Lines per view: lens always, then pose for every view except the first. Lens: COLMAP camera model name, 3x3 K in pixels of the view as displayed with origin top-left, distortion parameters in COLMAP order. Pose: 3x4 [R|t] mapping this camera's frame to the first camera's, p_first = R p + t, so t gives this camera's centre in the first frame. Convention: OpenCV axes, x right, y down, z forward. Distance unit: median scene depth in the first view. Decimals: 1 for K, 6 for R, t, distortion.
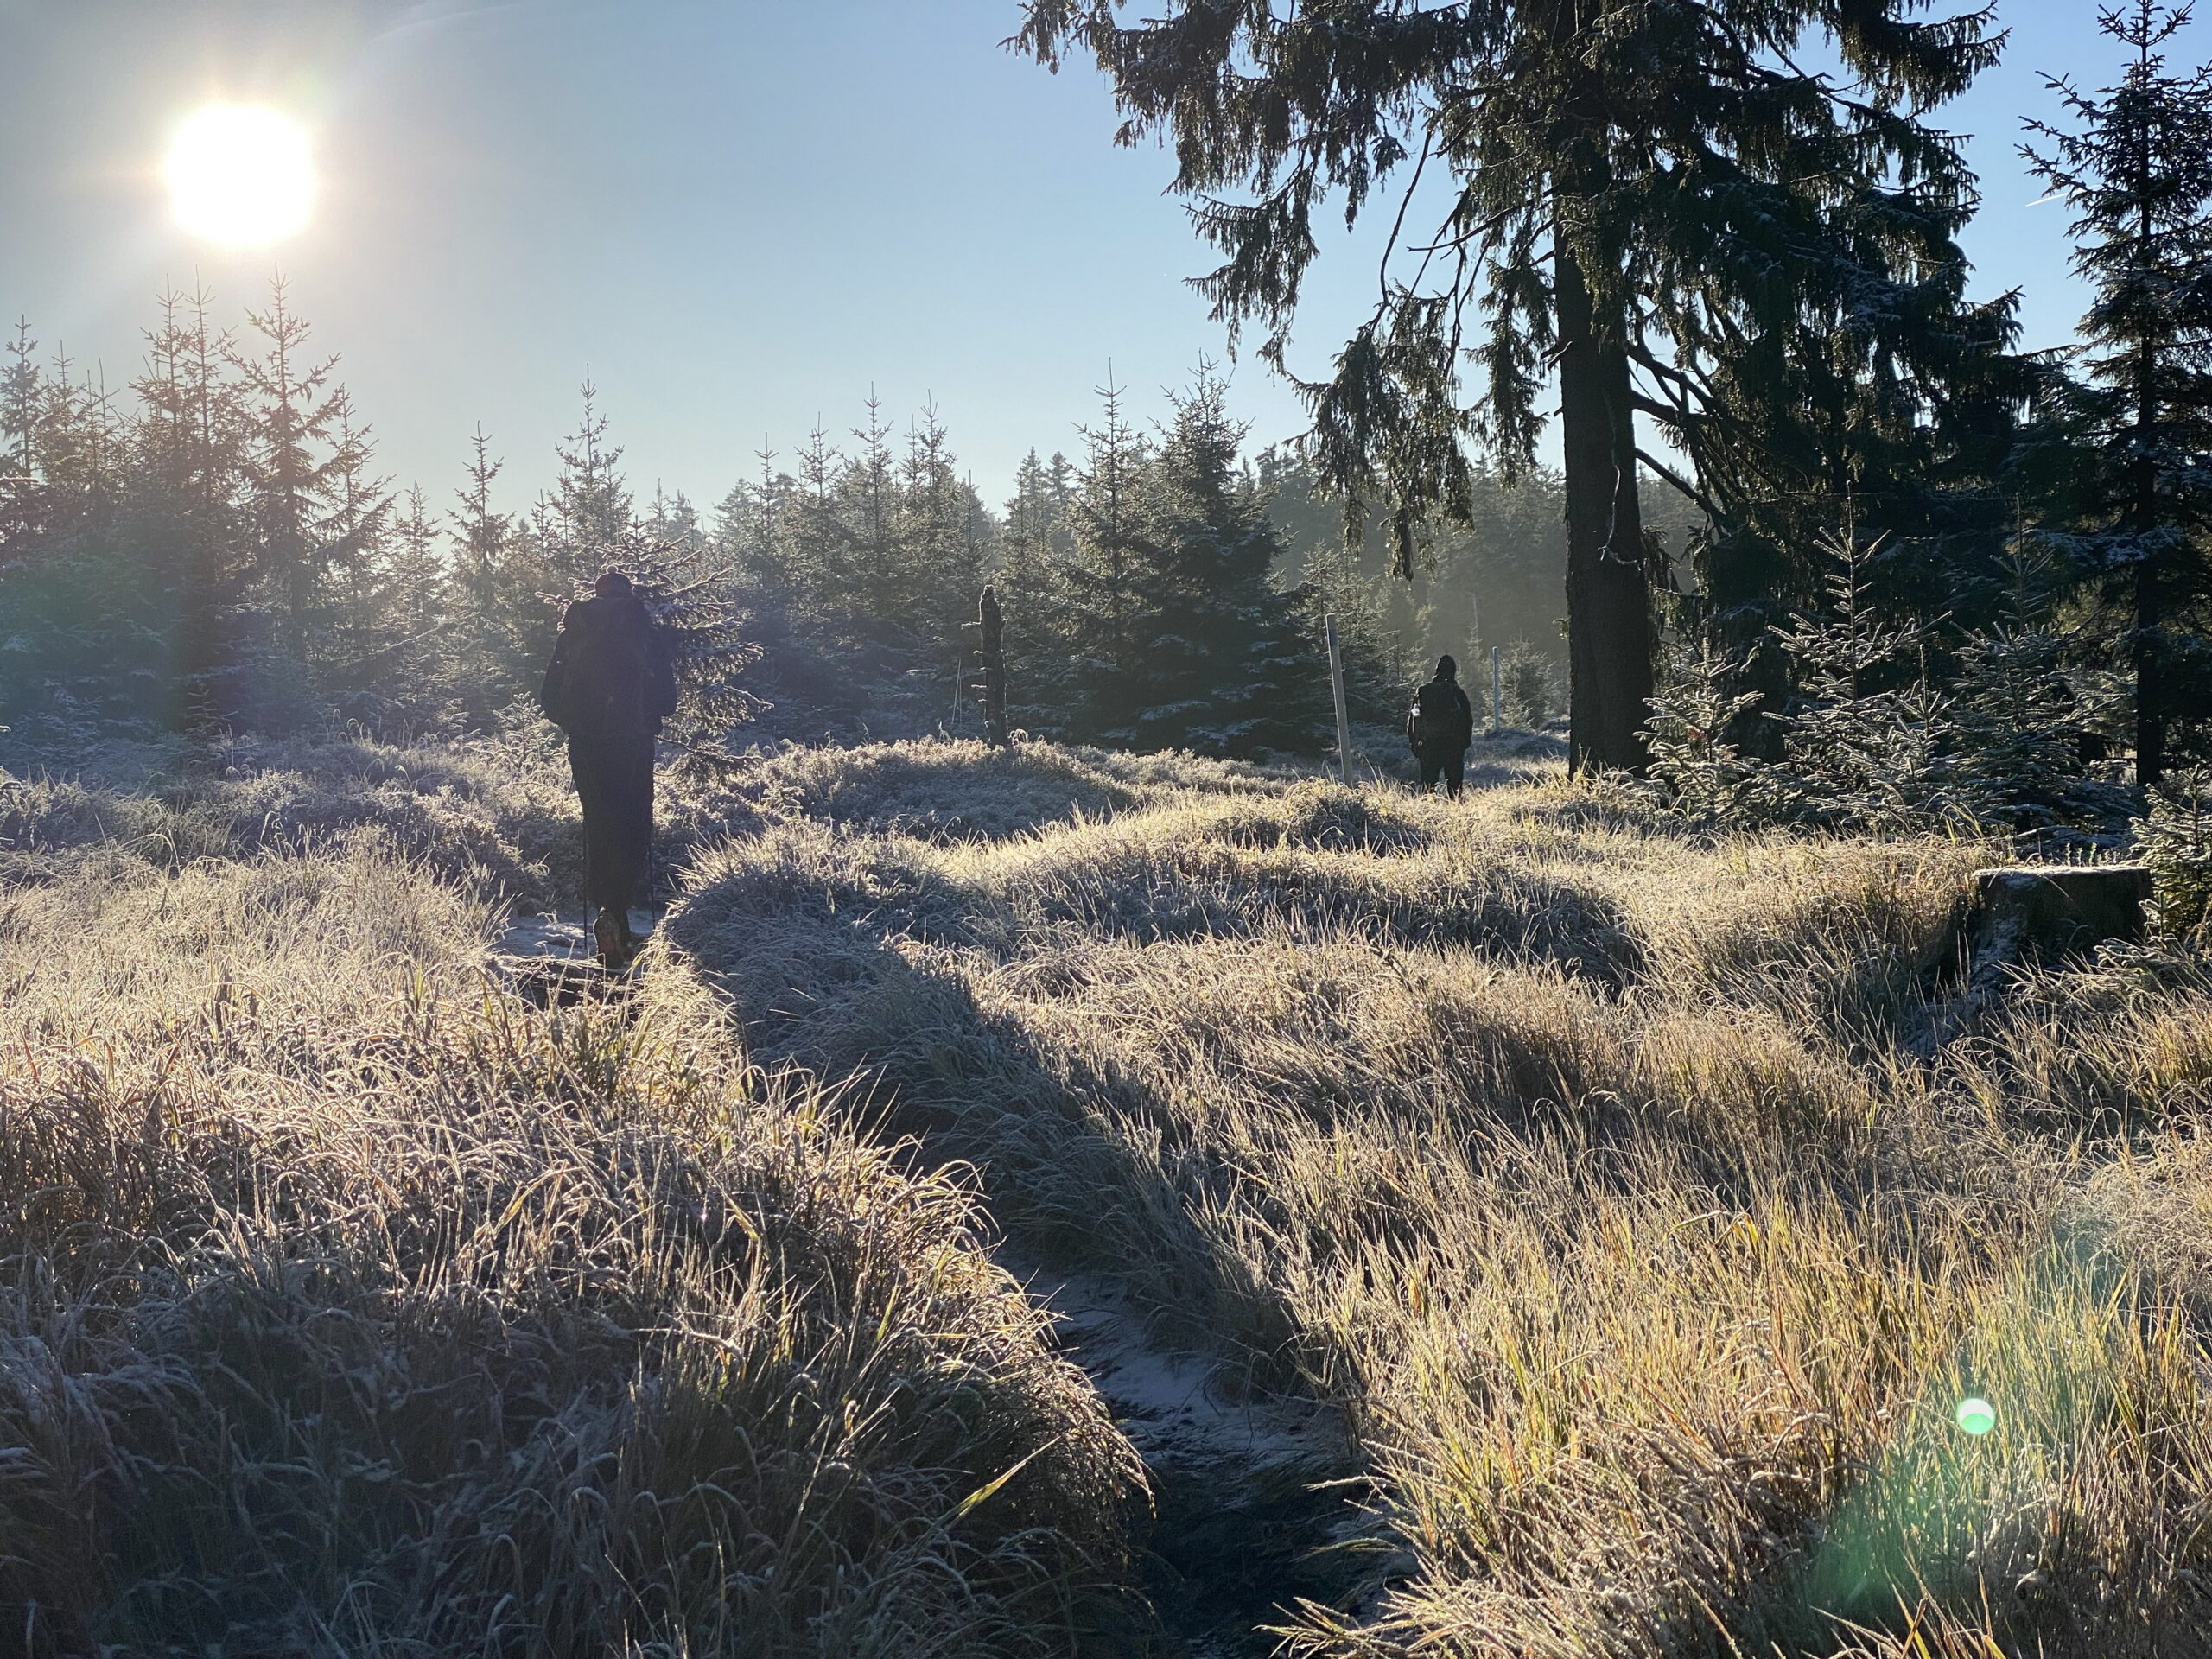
lens RADIAL K [[3309.3, 0, 1015.6], [0, 3309.3, 837.2], [0, 0, 1]] dist [0.202255, 0.000000]
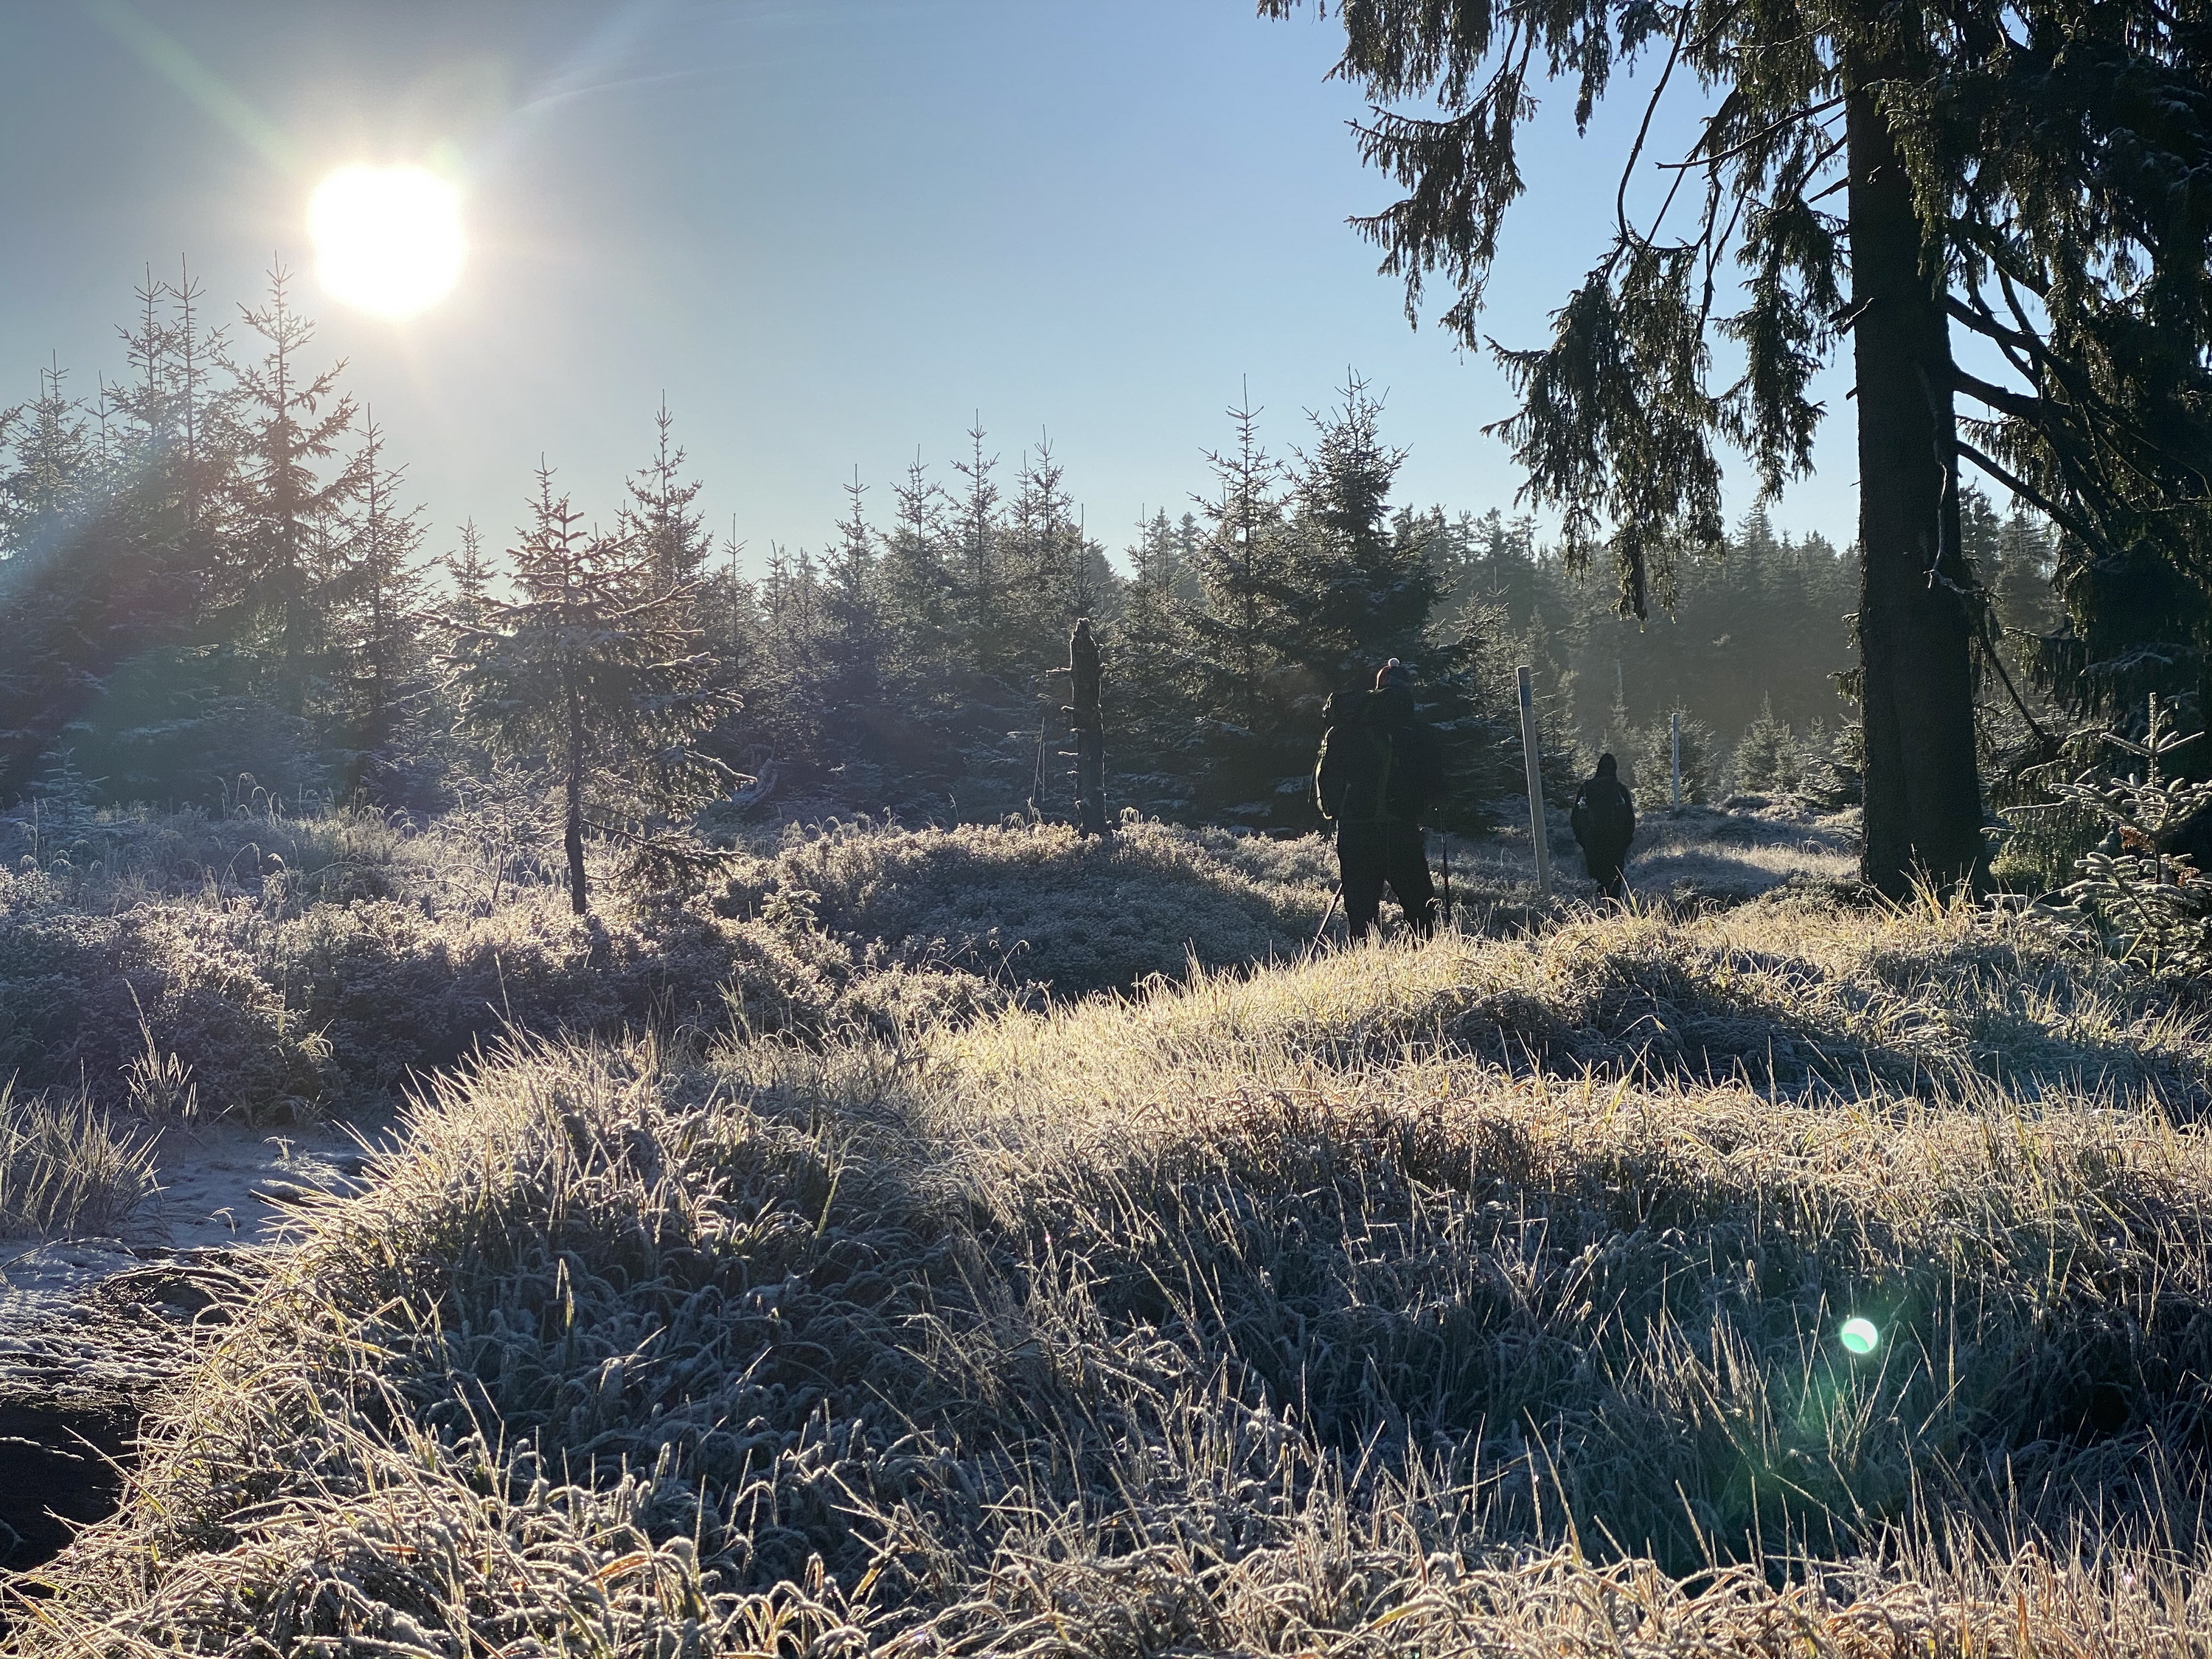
lens RADIAL K [[3309.3, 0, 1101.2], [0, 3309.3, 830.2], [0, 0, 1]] dist [0.202255, 0.000000]
pose [[0.999860, 0.010981, -0.012601, 0.005581], [-0.011248, 0.999708, -0.021369, -0.011653], [0.012363, 0.021508, 0.999692, 0.238008]]
